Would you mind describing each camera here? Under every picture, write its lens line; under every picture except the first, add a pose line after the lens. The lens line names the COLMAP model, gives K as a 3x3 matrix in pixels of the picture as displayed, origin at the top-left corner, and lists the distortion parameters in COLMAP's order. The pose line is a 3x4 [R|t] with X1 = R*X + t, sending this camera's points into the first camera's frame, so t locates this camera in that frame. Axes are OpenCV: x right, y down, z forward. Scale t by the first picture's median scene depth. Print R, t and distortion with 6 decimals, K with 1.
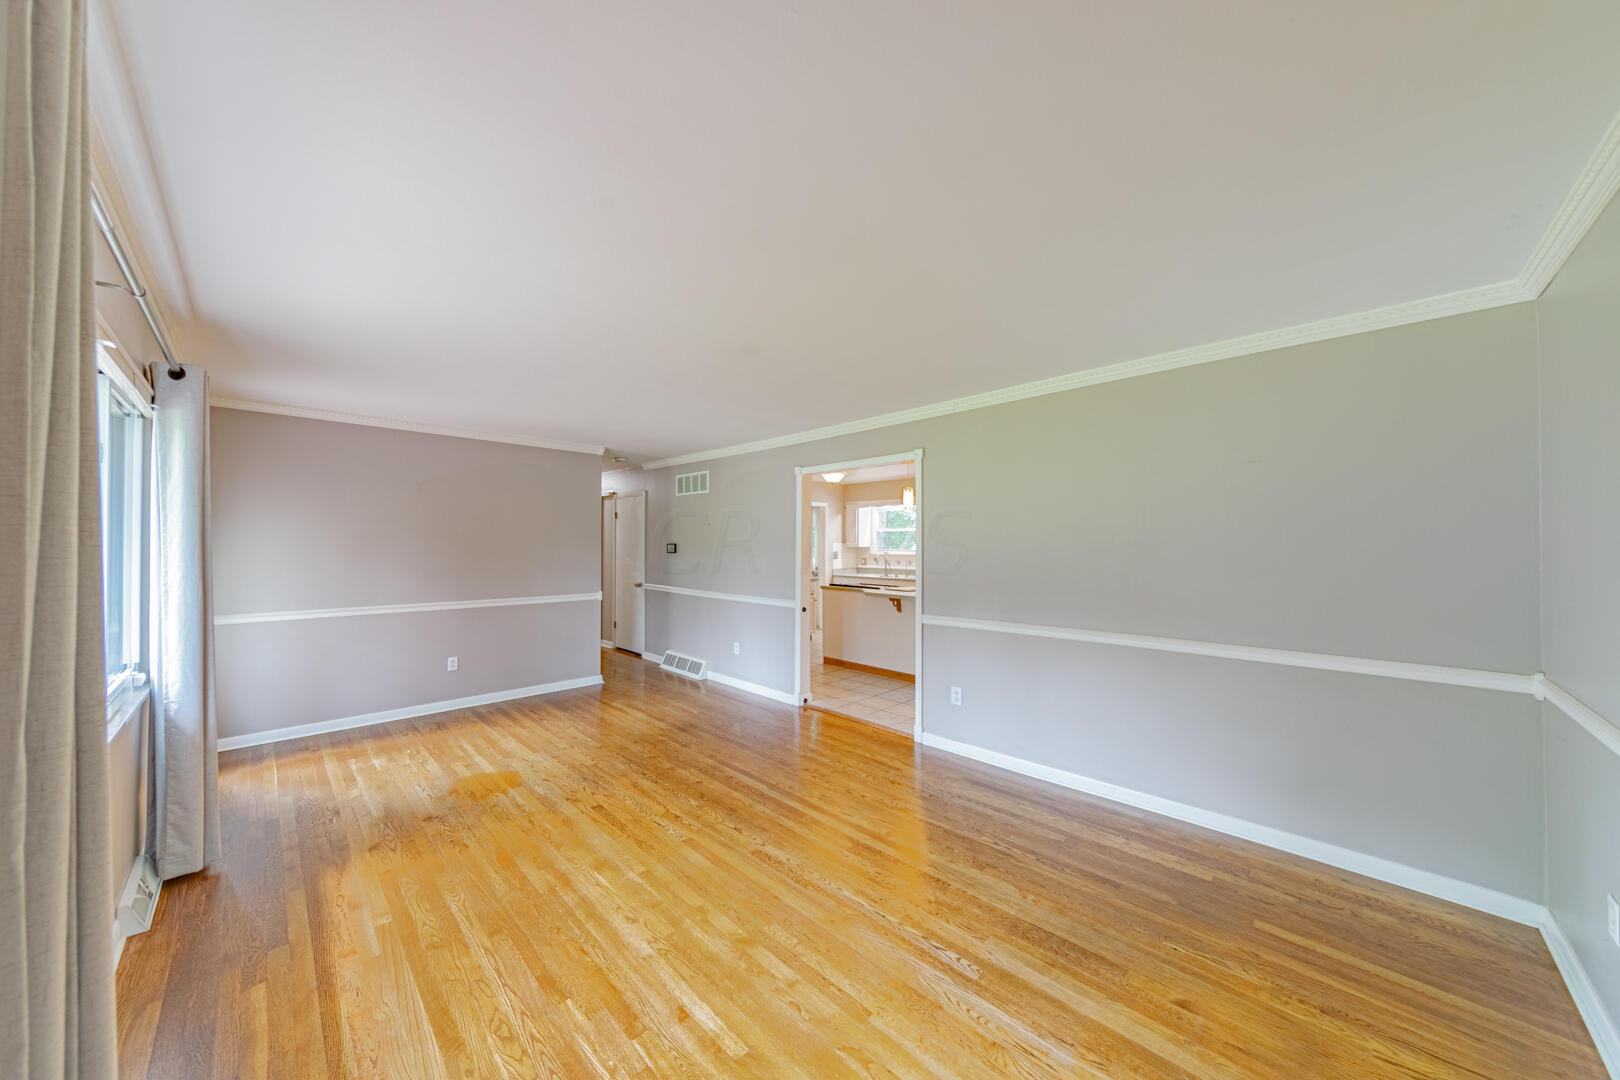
lens RADIAL K [[532.5, 0, 798.5], [0, 532.5, 541.9], [0, 0, 1]] dist [-0.000001, -0.000301]
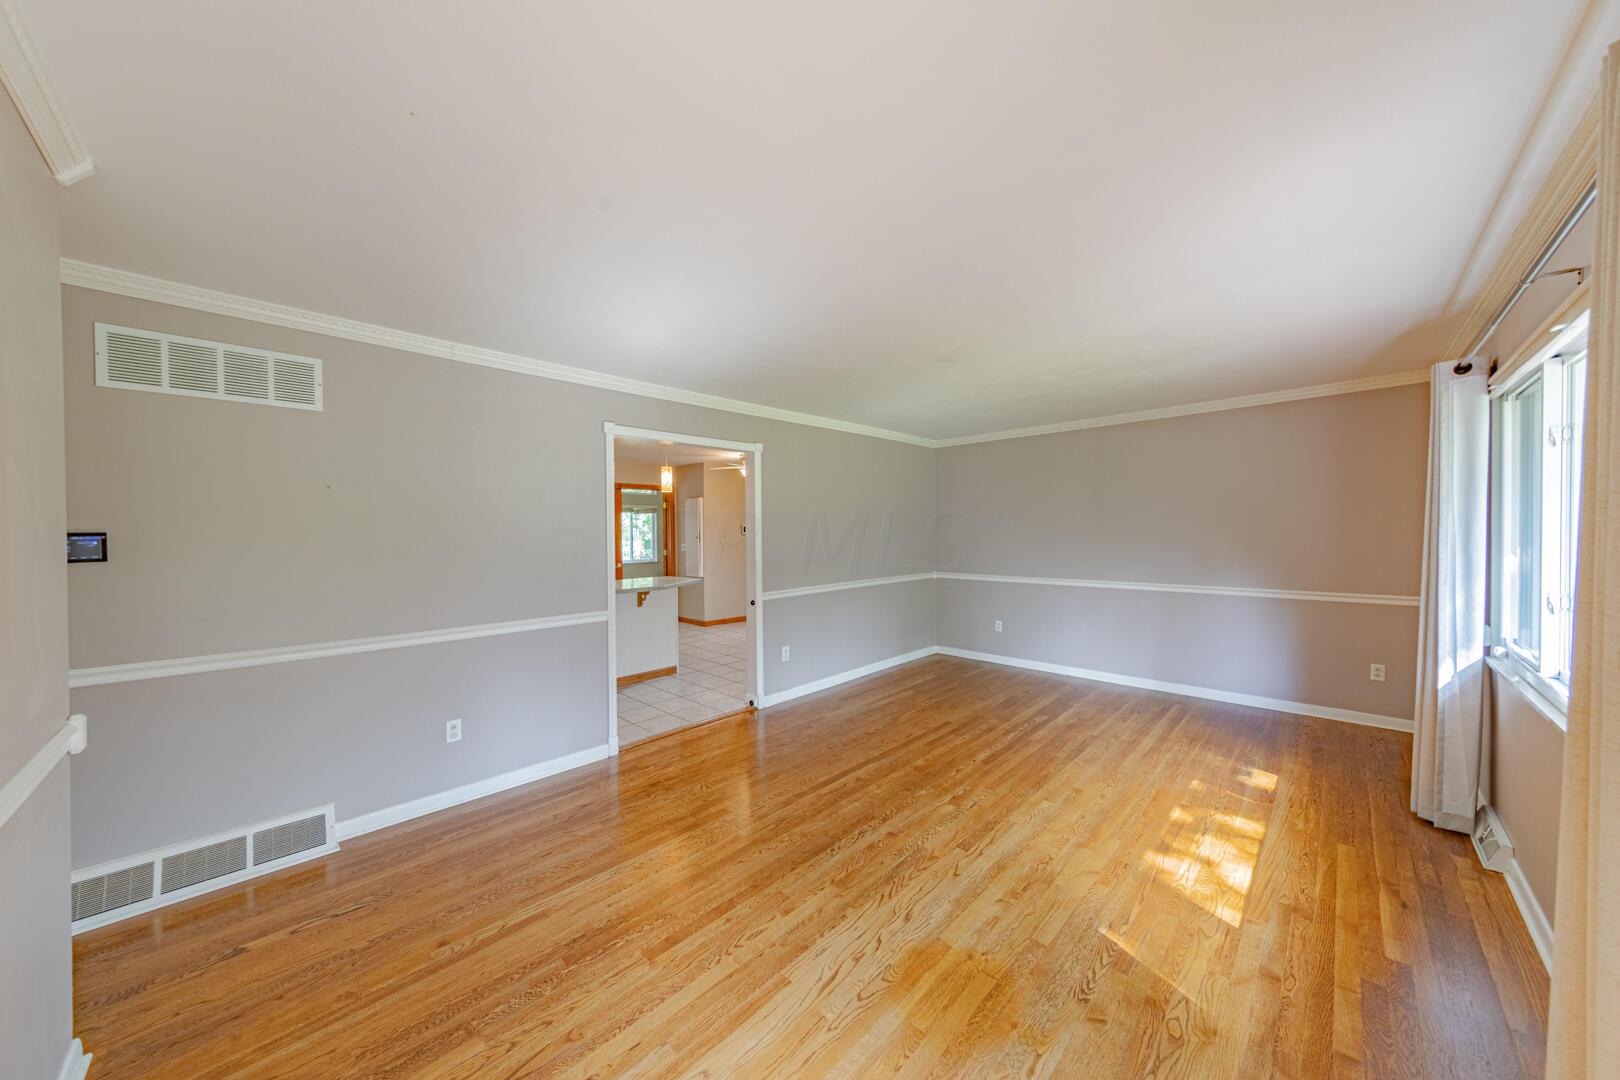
lens RADIAL K [[532.5, 0, 796.7], [0, 532.5, 534.5], [0, 0, 1]] dist [-0.000001, -0.000301]
pose [[0.019886, -0.004271, 0.999793, -0.917249], [0.009964, 0.999942, 0.004073, 0.012573], [-0.999753, 0.009881, 0.019927, 0.948511]]
